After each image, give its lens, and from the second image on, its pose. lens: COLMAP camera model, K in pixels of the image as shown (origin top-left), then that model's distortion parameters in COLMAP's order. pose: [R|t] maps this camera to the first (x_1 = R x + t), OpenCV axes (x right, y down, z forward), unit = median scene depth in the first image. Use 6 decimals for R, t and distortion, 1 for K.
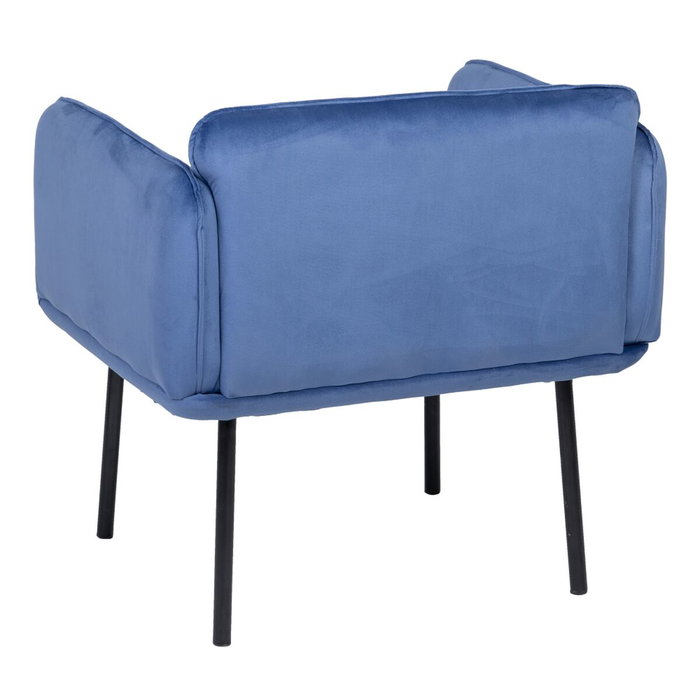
lens RADIAL K [[3200.2, 0, 349.8], [0, 3200.2, 350.6], [0, 0, 1]] dist [0.053450, 0.000000]
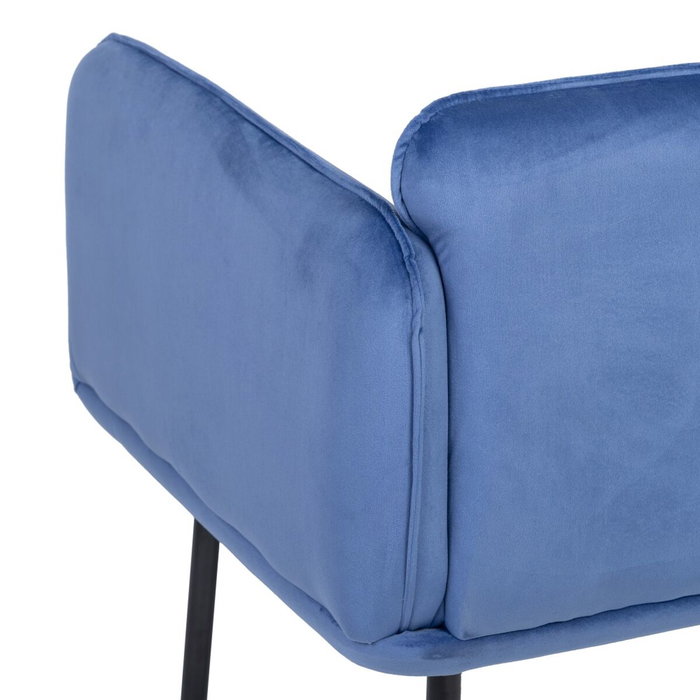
lens RADIAL K [[3200.2, 0, 350.1], [0, 3200.2, 349.6], [0, 0, 1]] dist [0.053450, 0.000000]
pose [[0.999756, -0.010083, 0.019650, -0.066793], [0.008591, 0.997177, 0.074595, -0.072639], [-0.020347, -0.074408, 0.997020, 0.485788]]
